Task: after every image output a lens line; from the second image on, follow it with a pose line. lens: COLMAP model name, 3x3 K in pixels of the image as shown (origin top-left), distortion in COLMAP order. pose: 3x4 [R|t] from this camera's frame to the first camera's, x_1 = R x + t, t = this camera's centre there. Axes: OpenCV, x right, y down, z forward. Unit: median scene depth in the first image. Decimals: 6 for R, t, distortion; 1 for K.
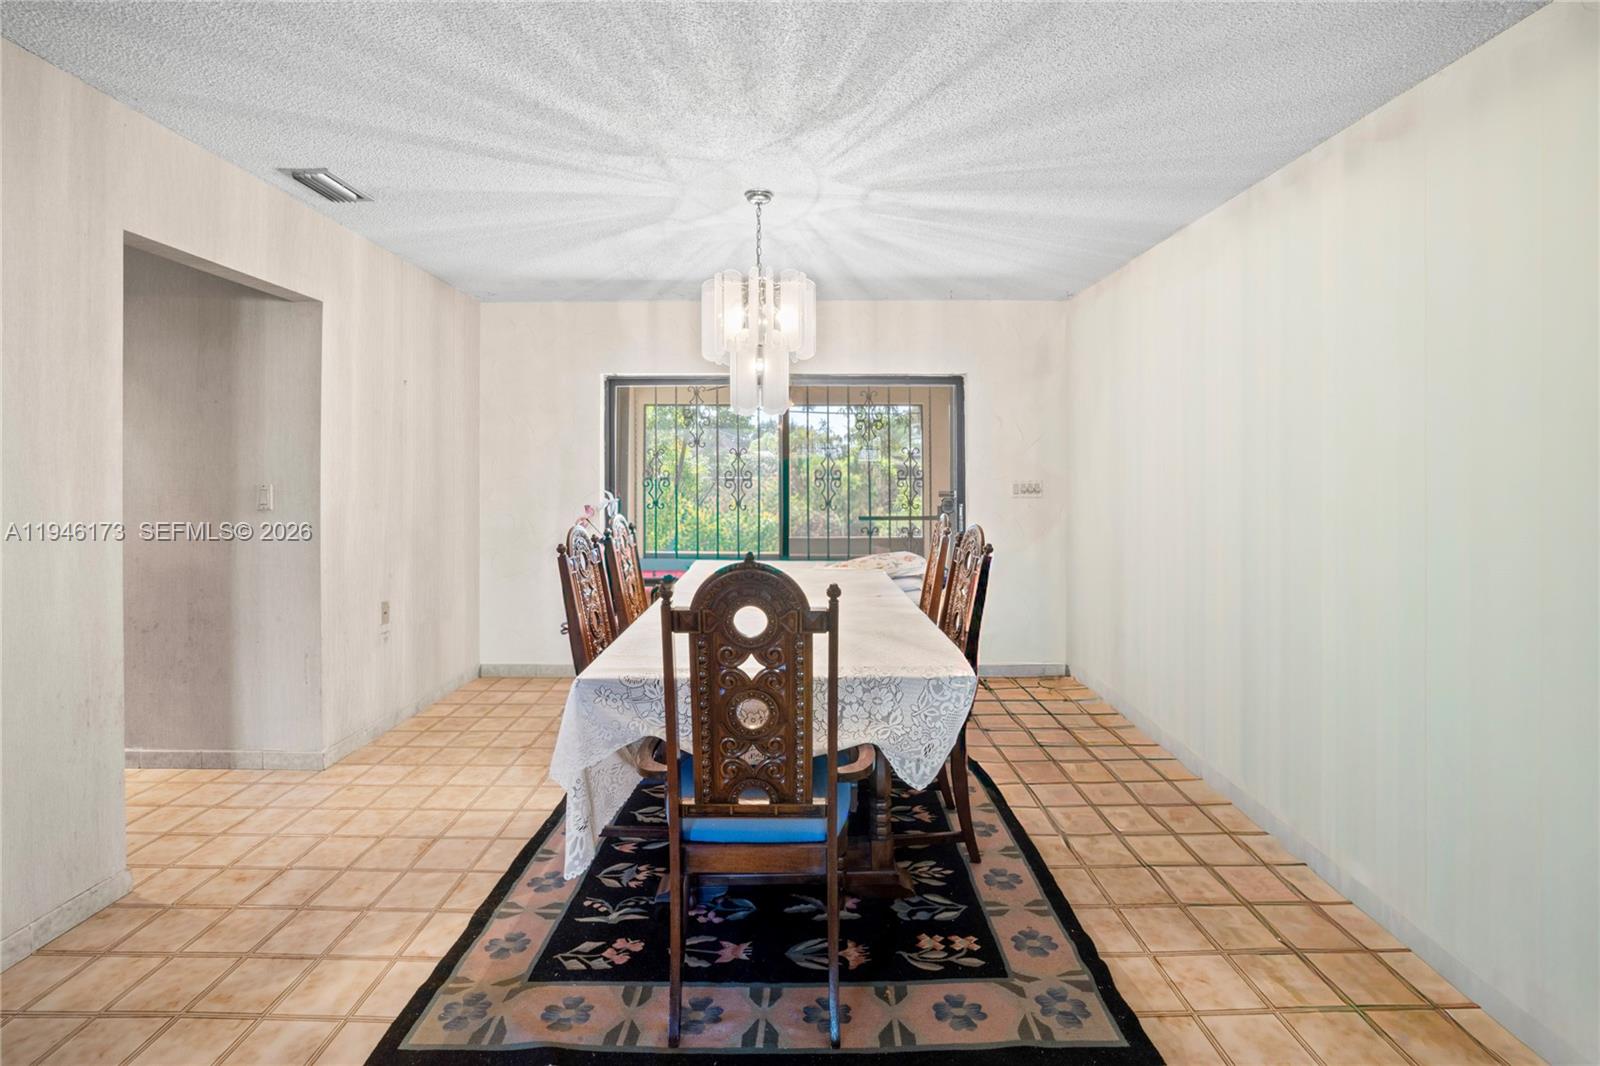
lens RADIAL K [[652.5, 0, 807.7], [0, 652.5, 470.8], [0, 0, 1]] dist [-0.026400, 0.000372]
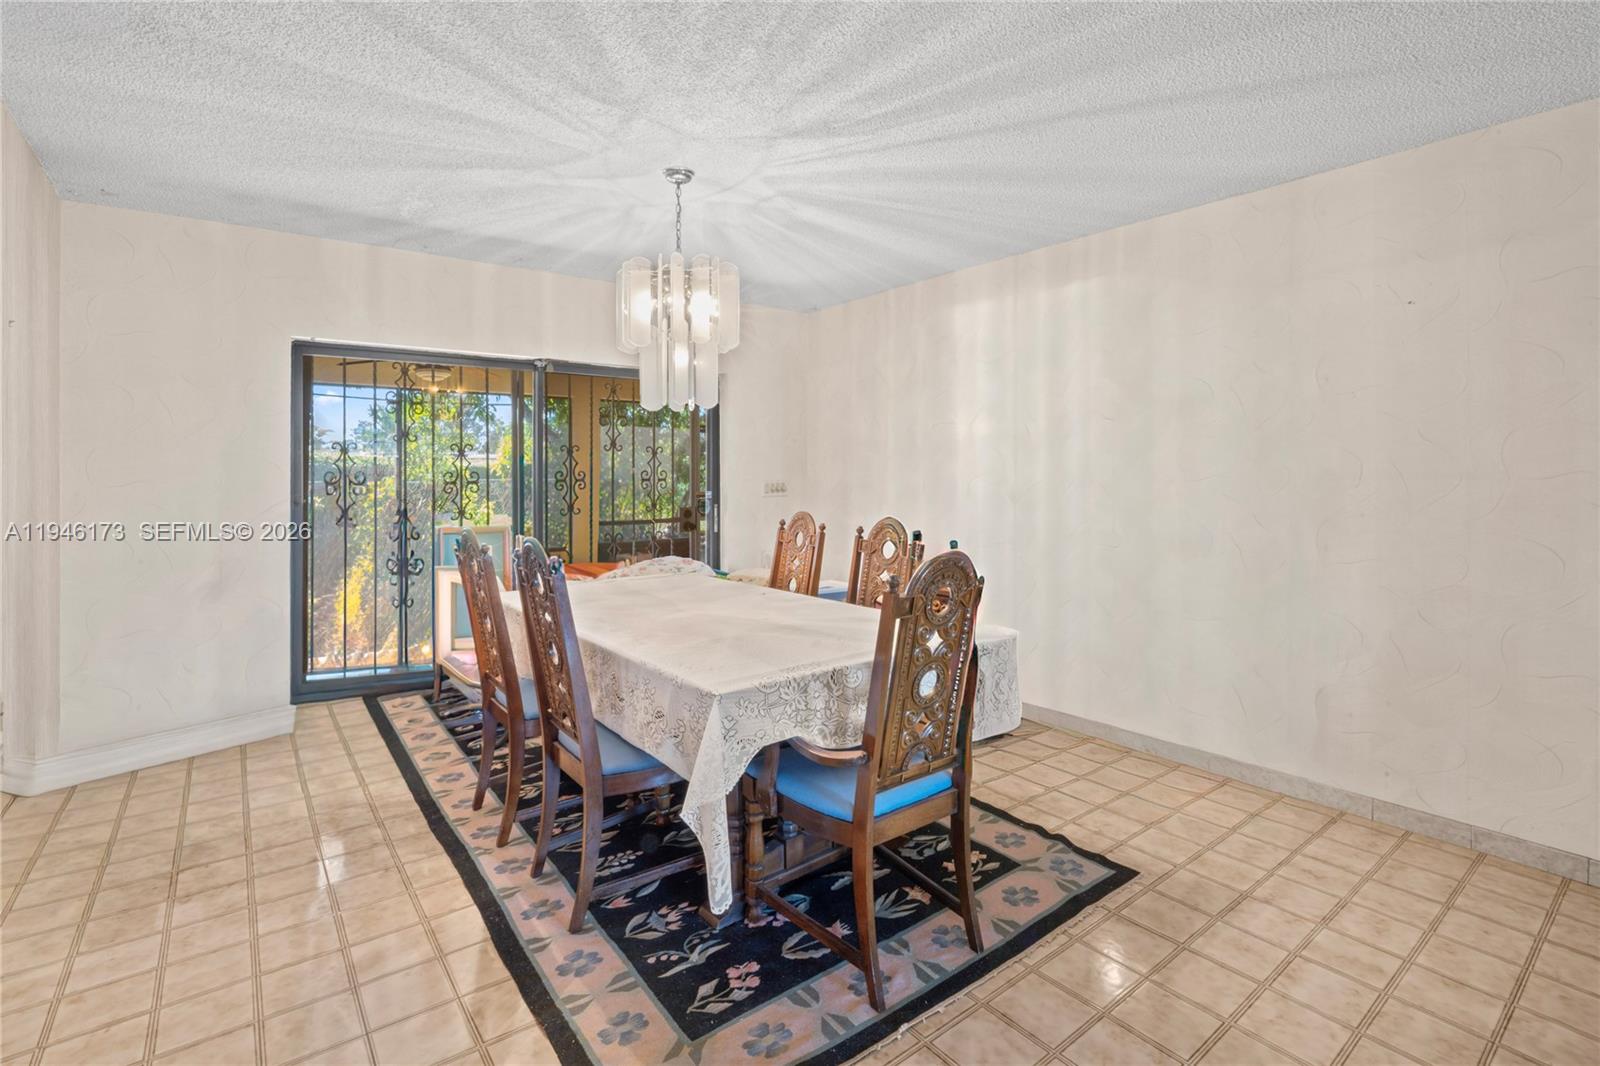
lens RADIAL K [[723.1, 0, 792.9], [0, 723.1, 478.6], [0, 0, 1]] dist [-0.014641, -0.000764]
pose [[0.809629, -0.008910, 0.586874, -0.805527], [0.003285, 0.999938, 0.010650, 0.001329], [-0.586933, -0.006694, 0.809608, 0.098152]]
